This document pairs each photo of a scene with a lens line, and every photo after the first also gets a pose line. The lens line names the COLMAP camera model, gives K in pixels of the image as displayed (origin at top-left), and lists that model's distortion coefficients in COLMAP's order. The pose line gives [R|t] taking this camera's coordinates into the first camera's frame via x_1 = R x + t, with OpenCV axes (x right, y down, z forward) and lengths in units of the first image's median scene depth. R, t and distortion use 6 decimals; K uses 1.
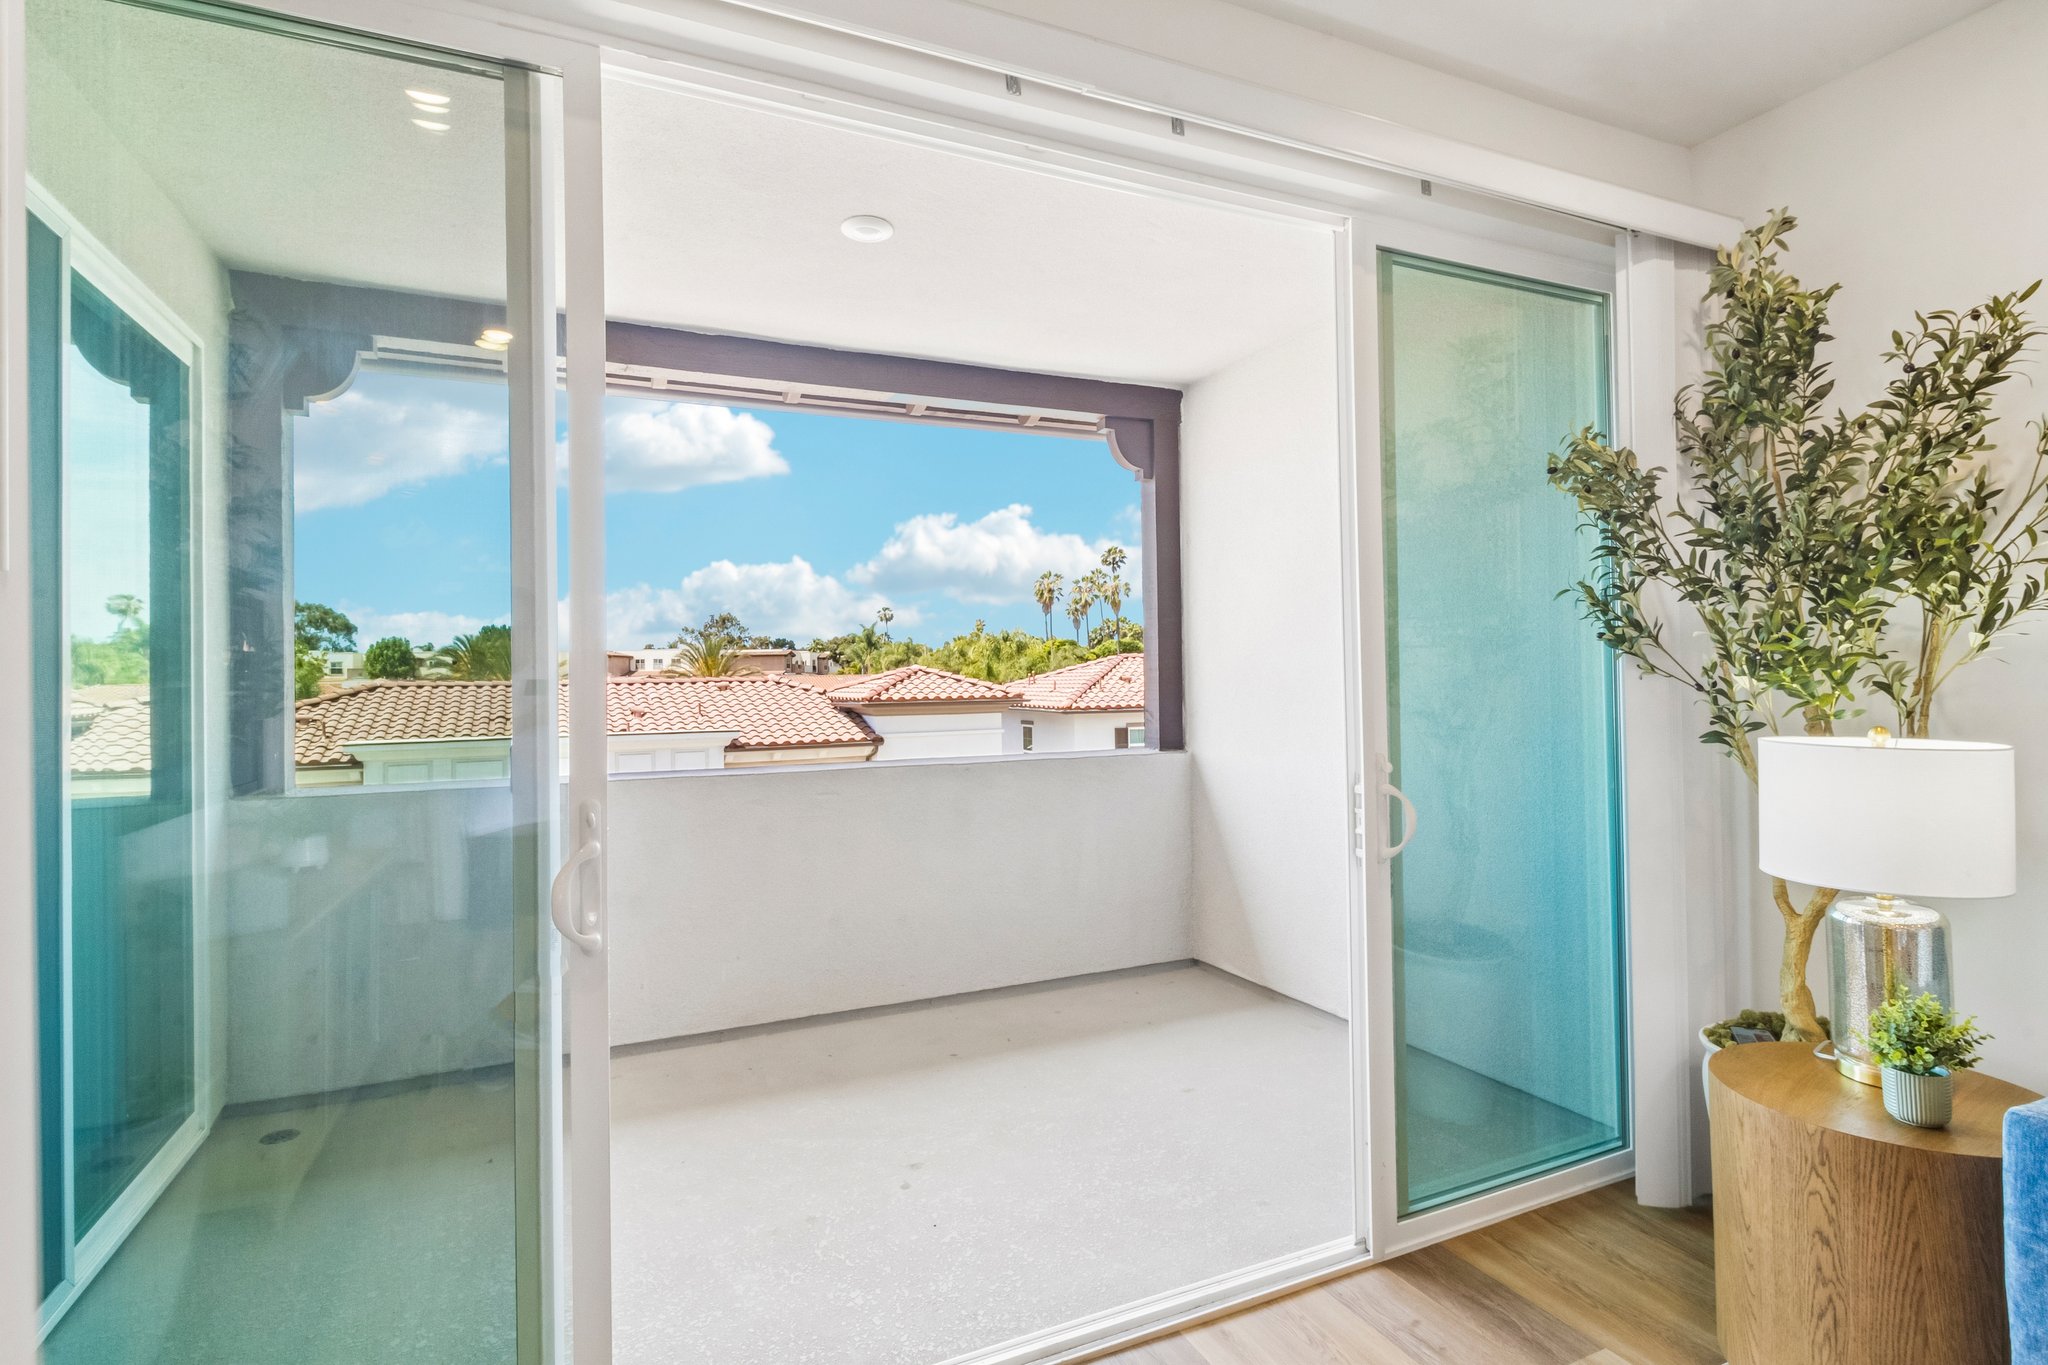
lens RADIAL K [[985.4, 0, 1001.6], [0, 985.4, 667.8], [0, 0, 1]] dist [0.003455, -0.004414]
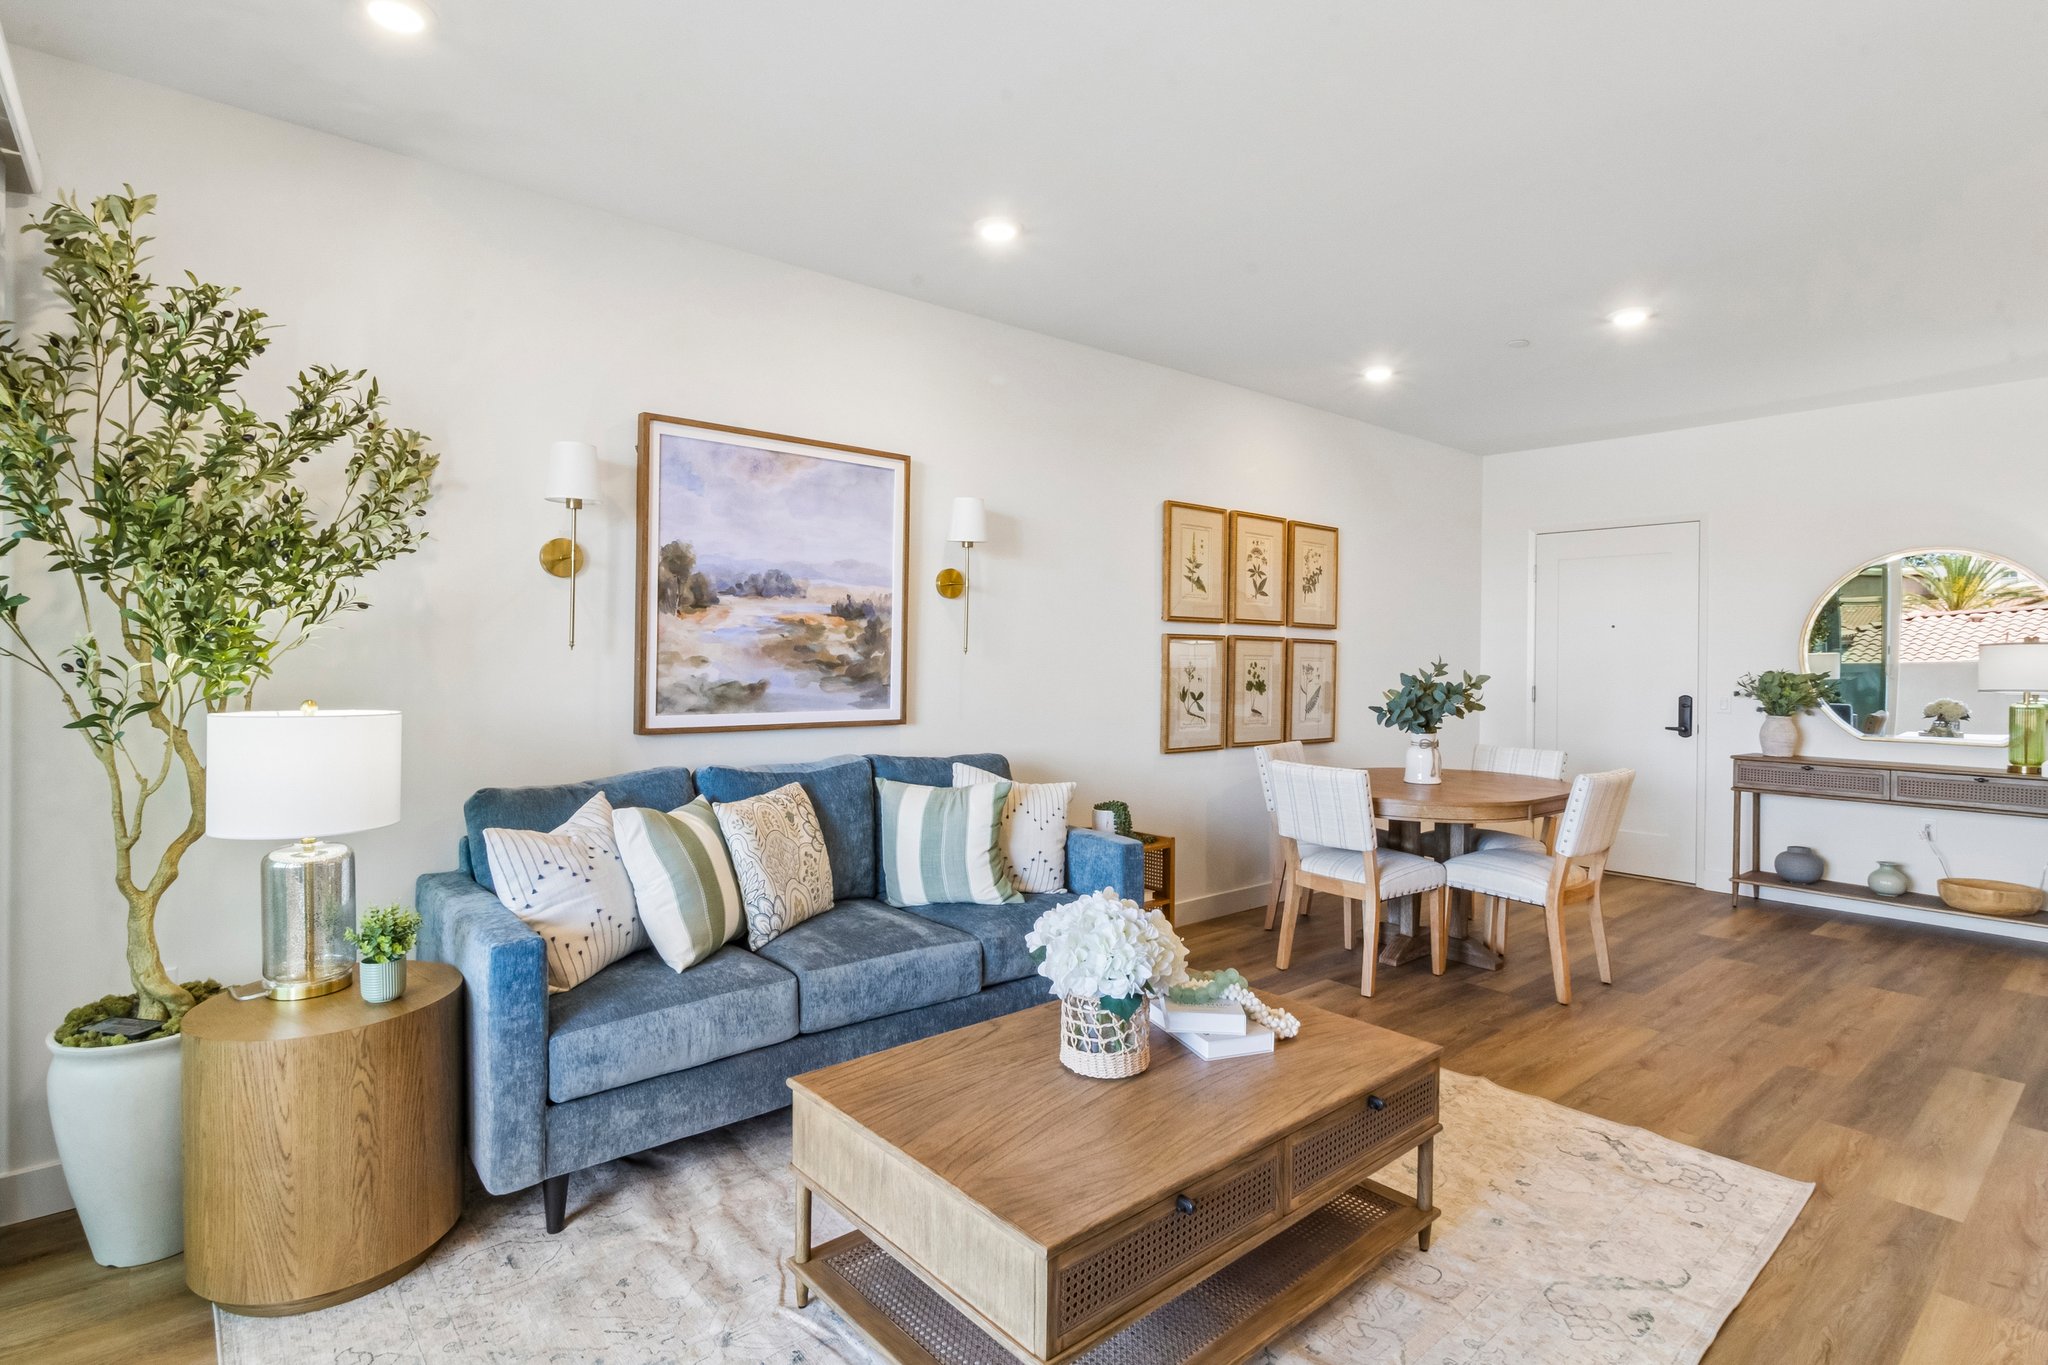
lens RADIAL K [[985.4, 0, 1001.6], [0, 985.4, 667.8], [0, 0, 1]] dist [0.003455, -0.004414]
pose [[-0.270373, 0.006420, 0.962734, -0.559910], [-0.015674, 0.999816, -0.011069, 0.022052], [-0.962628, -0.018082, -0.270223, 0.574013]]
